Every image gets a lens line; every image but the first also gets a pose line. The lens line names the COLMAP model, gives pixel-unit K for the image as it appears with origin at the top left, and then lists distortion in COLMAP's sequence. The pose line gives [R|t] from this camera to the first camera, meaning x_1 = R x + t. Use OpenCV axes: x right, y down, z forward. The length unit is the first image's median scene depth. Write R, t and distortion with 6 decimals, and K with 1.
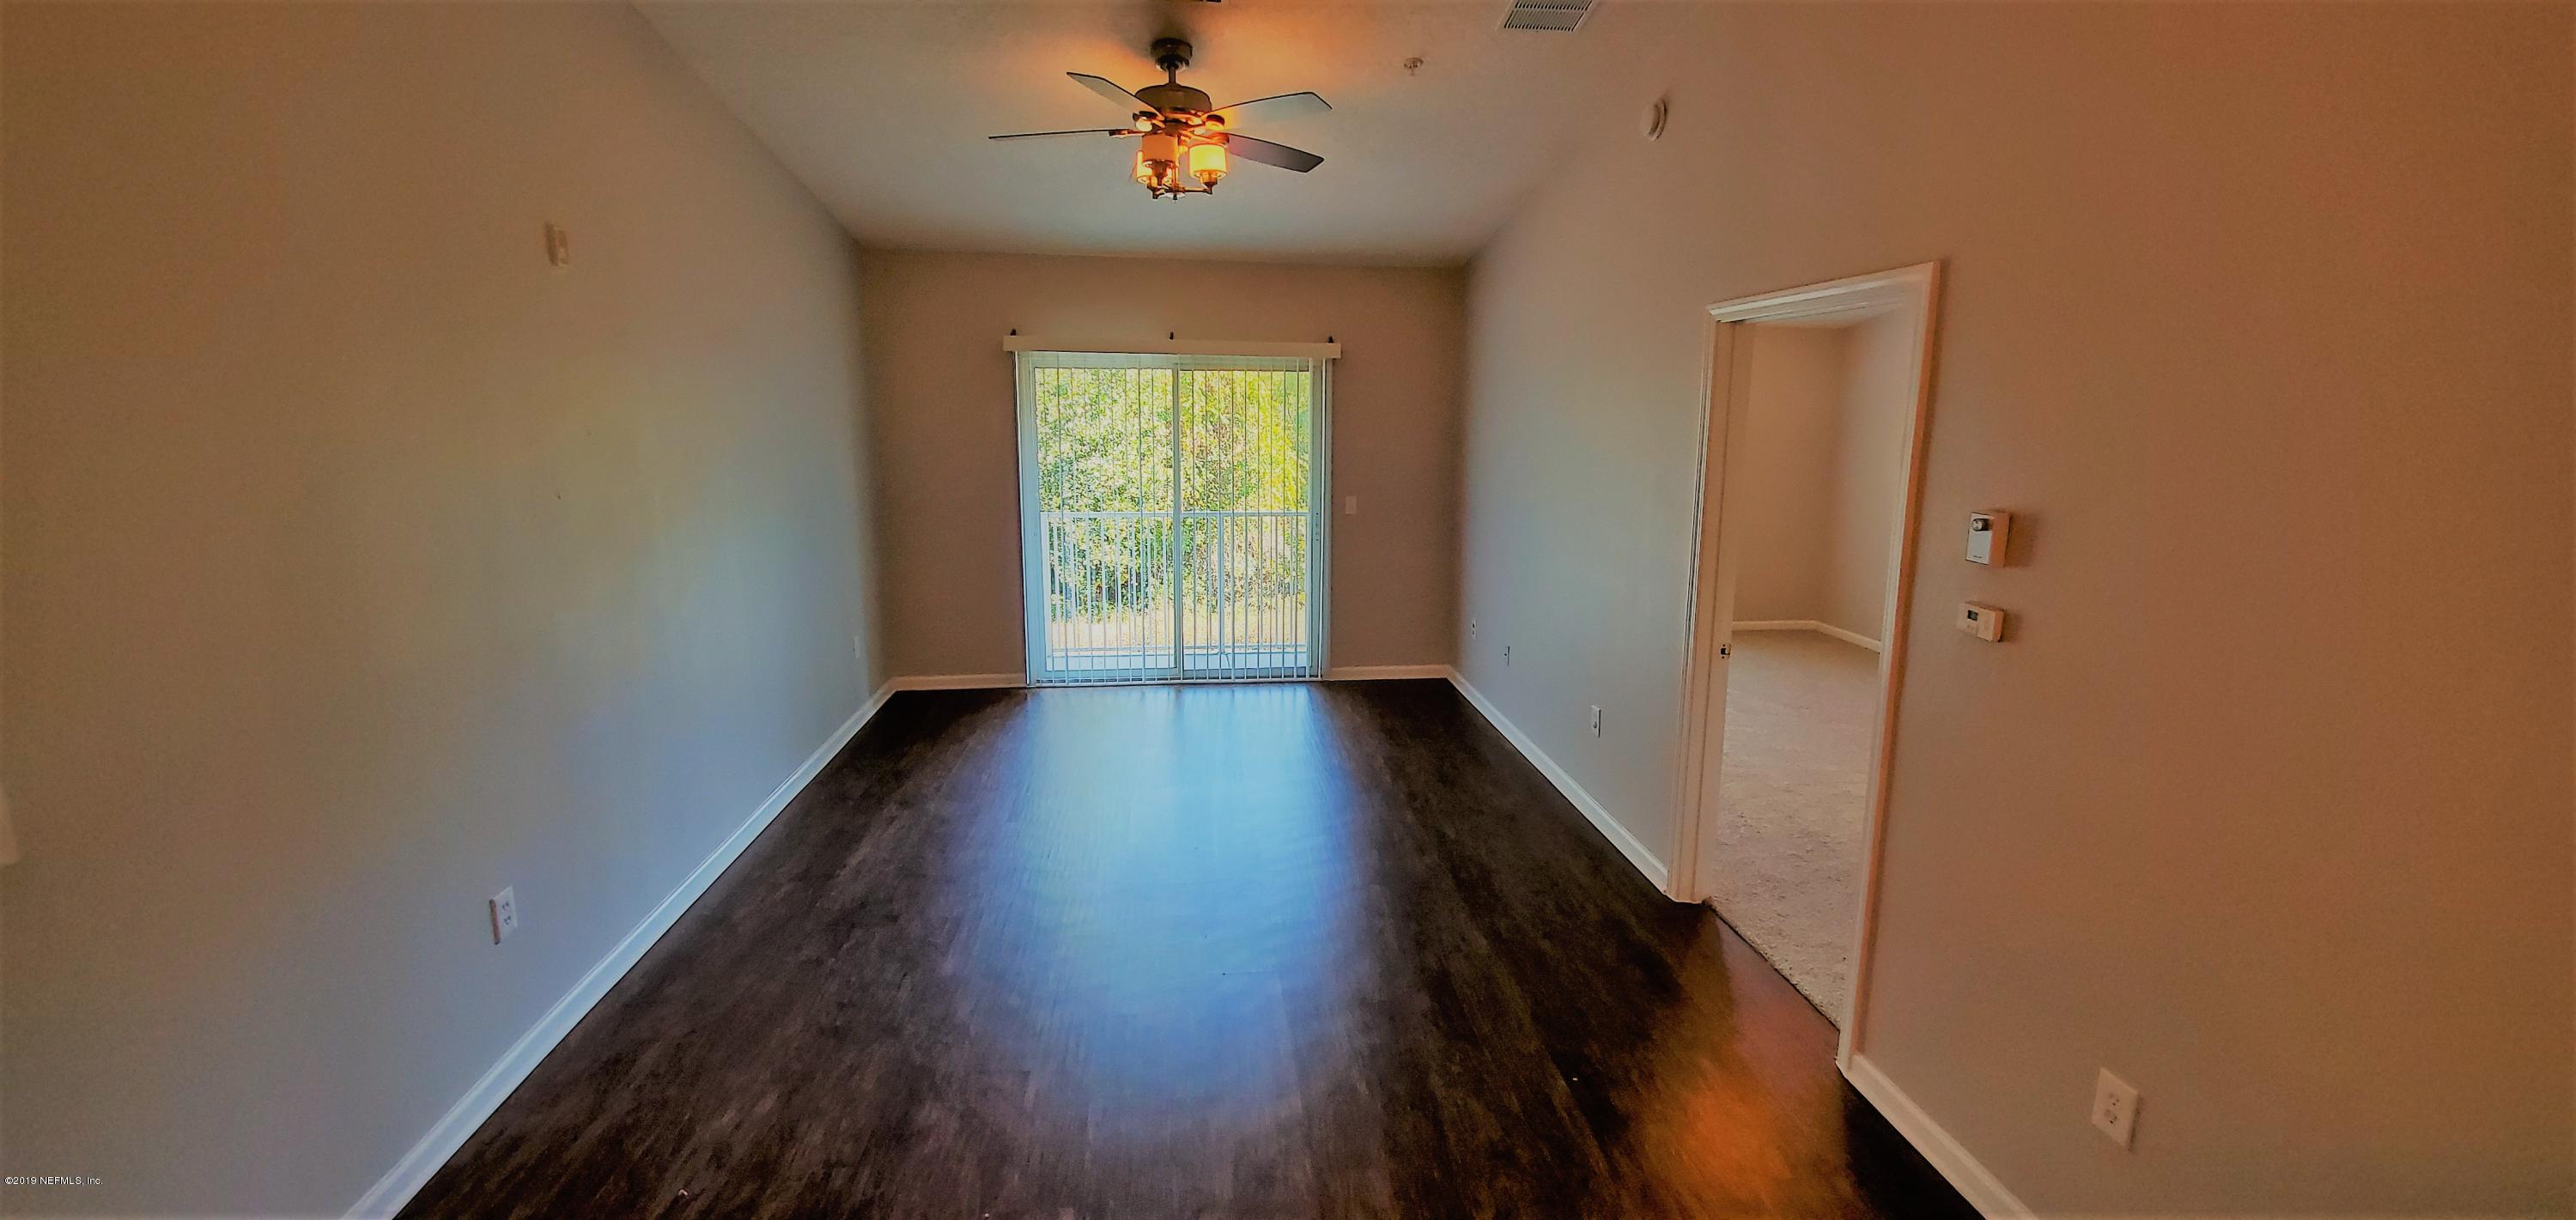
lens RADIAL K [[1017.0, 0, 1302.5], [0, 1017.0, 571.5], [0, 0, 1]] dist [0.007872, -0.007462]
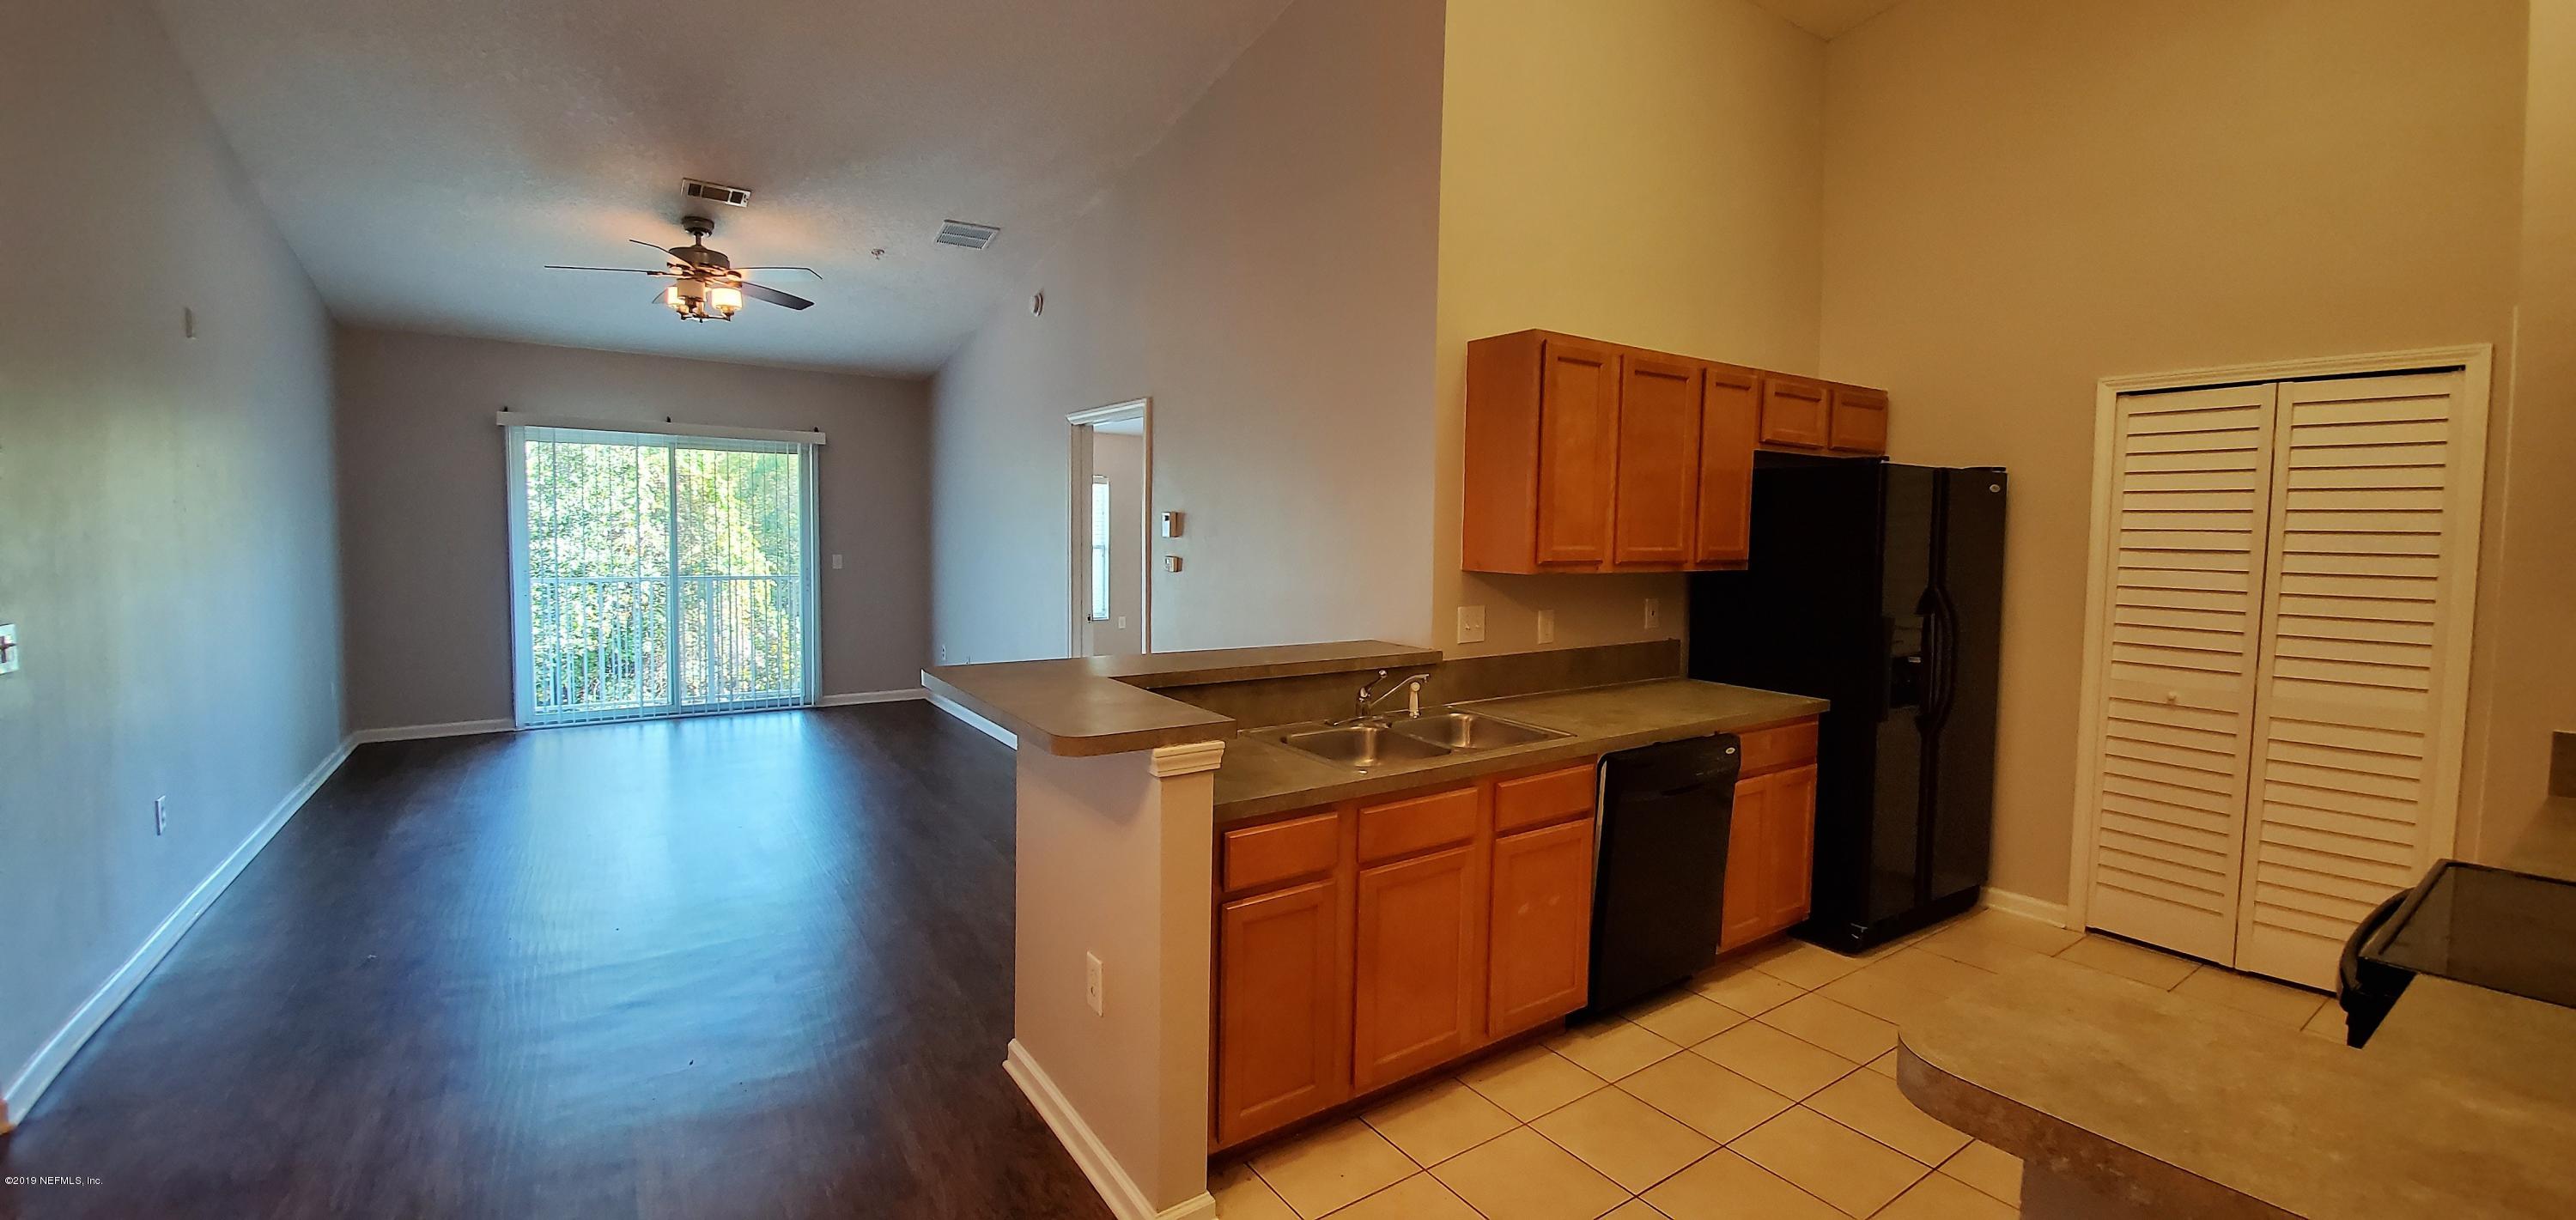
lens RADIAL K [[1016.8, 0, 1305.4], [0, 1016.8, 579.2], [0, 0, 1]] dist [0.018079, -0.018289]
pose [[0.883853, -0.020351, 0.467323, -0.033096], [0.067089, 0.994239, -0.083590, 0.108258], [-0.462929, 0.105234, 0.880126, -0.393278]]
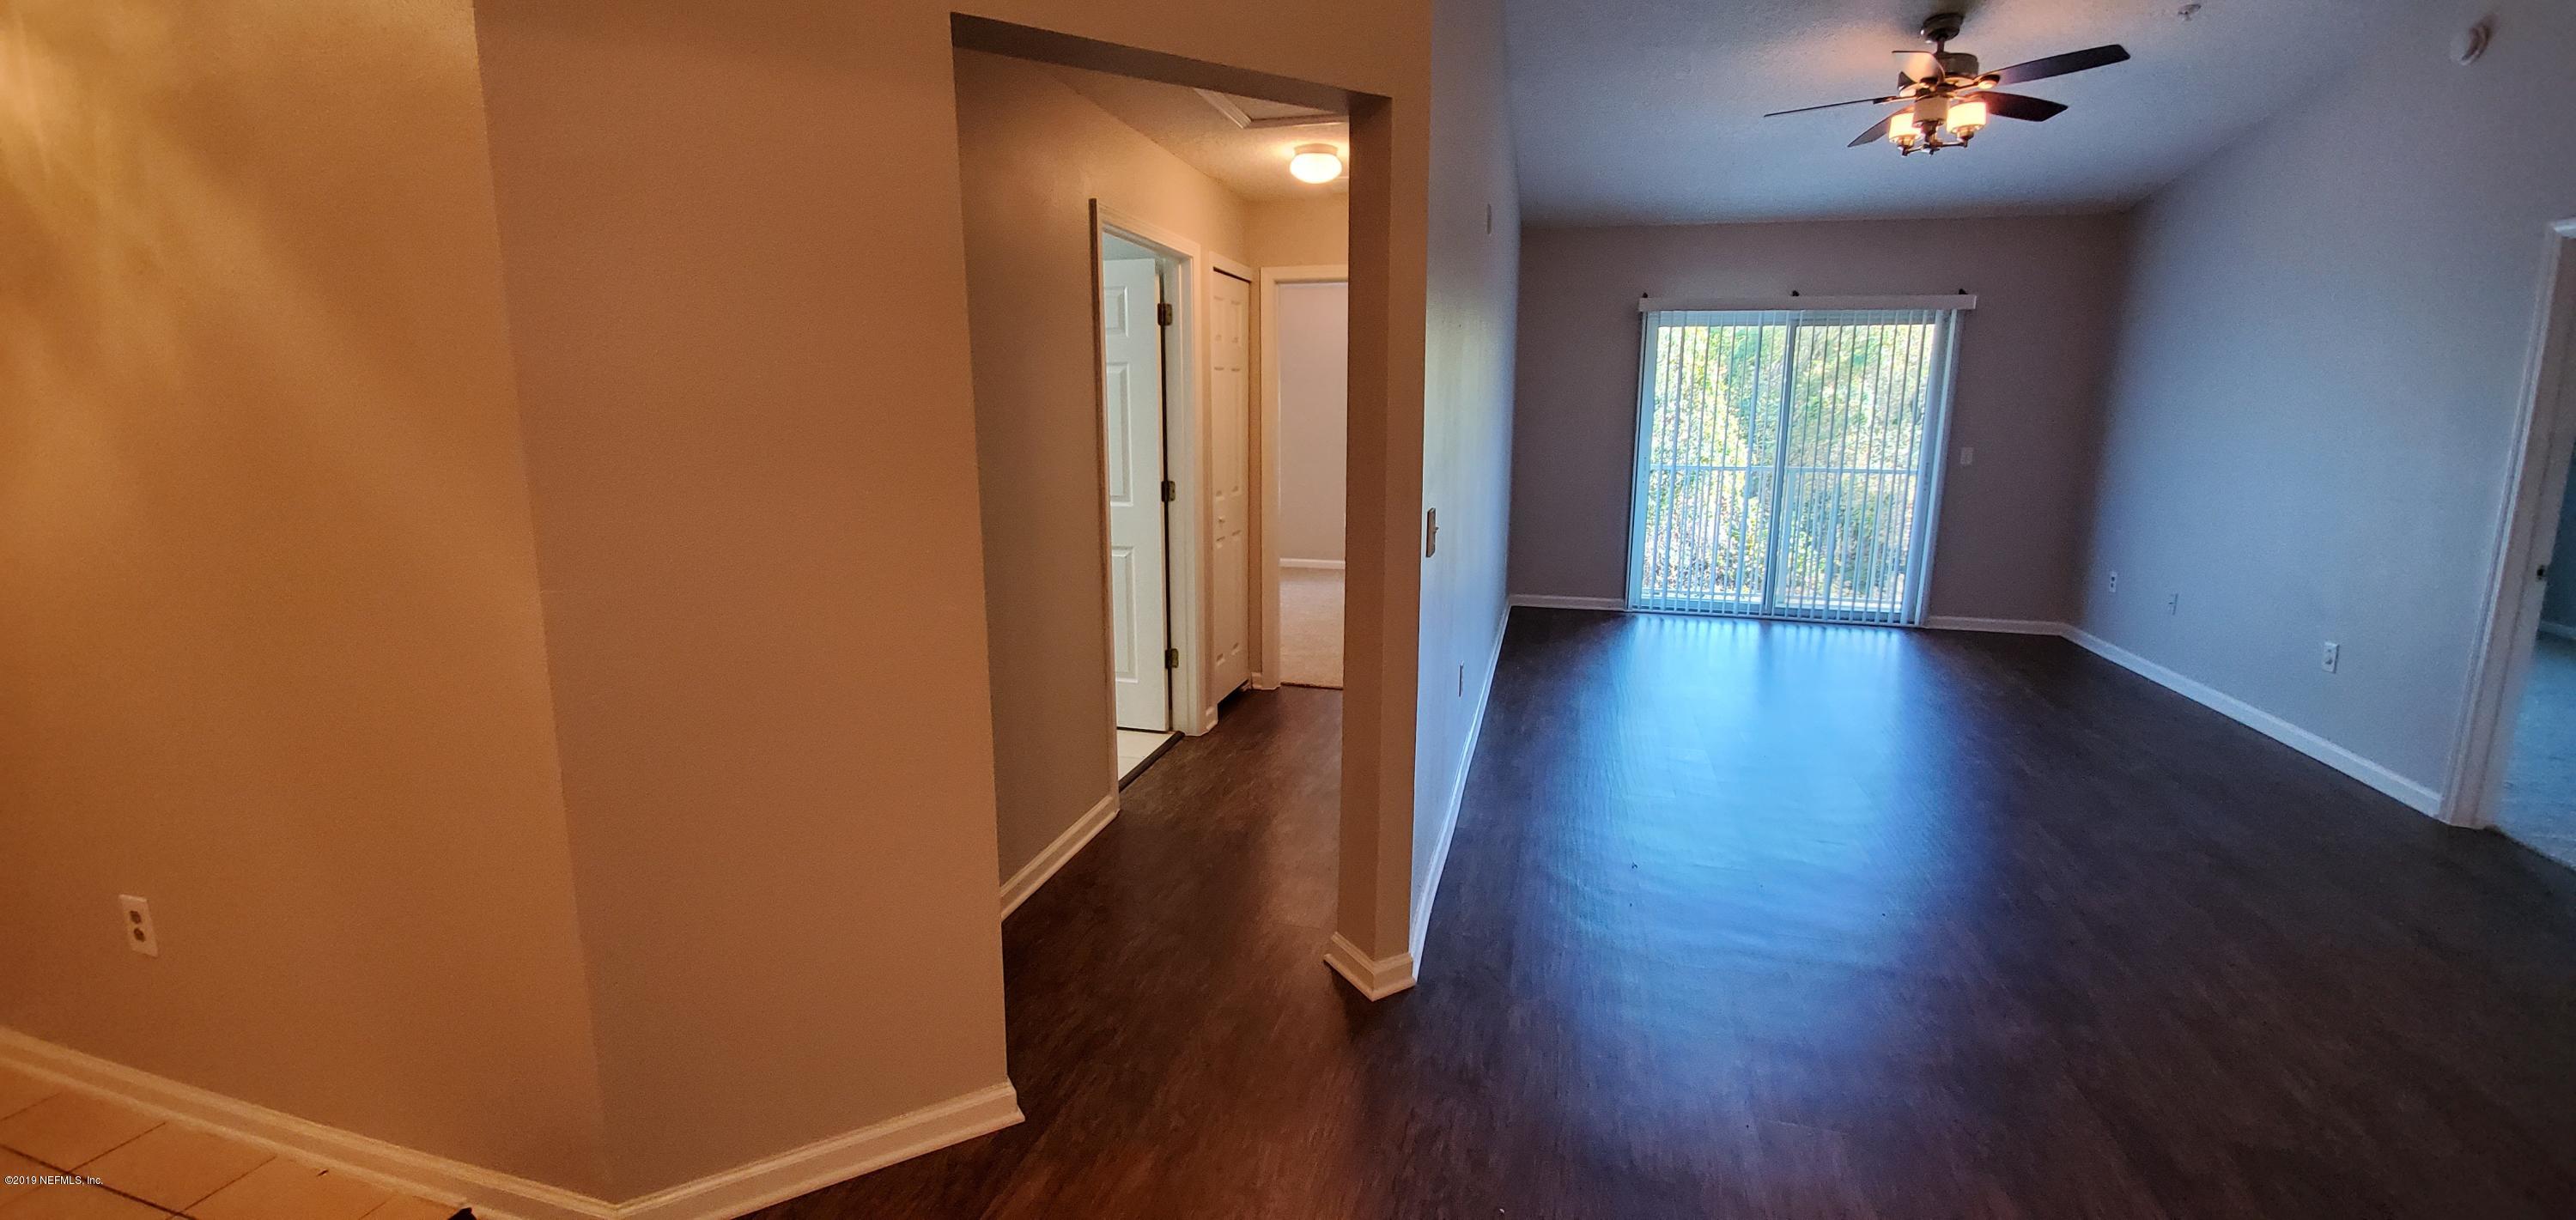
lens RADIAL K [[1016.8, 0, 1305.4], [0, 1016.8, 579.2], [0, 0, 1]] dist [0.018079, -0.018289]
pose [[0.933452, 0.060237, -0.353608, -0.219224], [-0.056327, 0.998184, 0.021348, 0.079648], [0.354252, -0.000009, 0.935150, -0.203049]]
